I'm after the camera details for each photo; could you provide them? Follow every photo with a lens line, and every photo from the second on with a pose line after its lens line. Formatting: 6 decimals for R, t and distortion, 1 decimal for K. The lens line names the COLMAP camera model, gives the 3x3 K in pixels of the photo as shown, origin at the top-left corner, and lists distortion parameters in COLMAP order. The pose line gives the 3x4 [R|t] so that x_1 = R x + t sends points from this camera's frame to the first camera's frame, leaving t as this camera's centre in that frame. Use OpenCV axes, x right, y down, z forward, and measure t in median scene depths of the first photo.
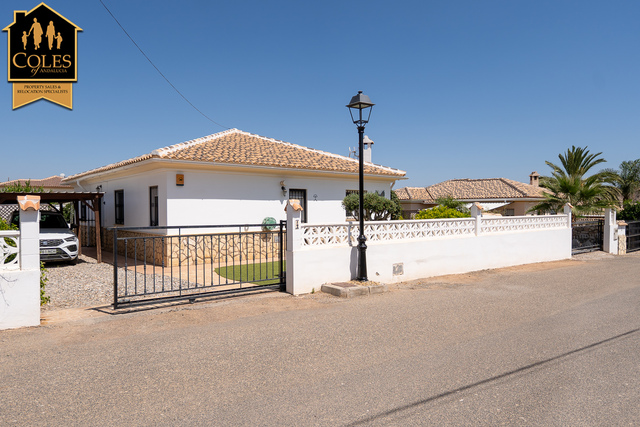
lens RADIAL K [[459.1, 0, 320.4], [0, 459.1, 216.3], [0, 0, 1]] dist [-0.003524, 0.000262]
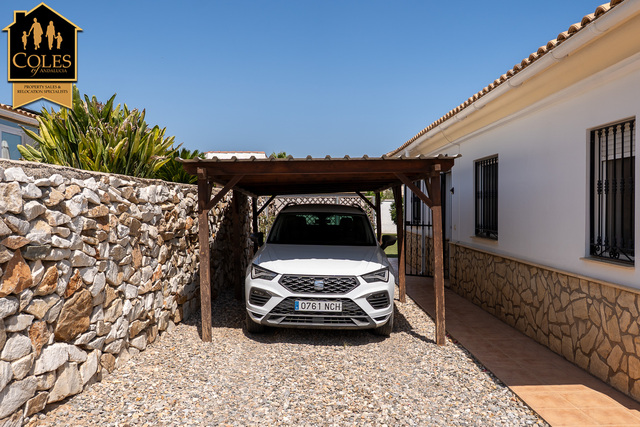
lens RADIAL K [[544.2, 0, 319.7], [0, 544.2, 214.5], [0, 0, 1]] dist [-0.013307, -0.003872]
pose [[0.784531, 0.013058, -0.619952, -0.261820], [-0.013462, 0.999901, 0.004025, -0.005100], [0.619943, 0.005188, 0.784629, 0.540996]]
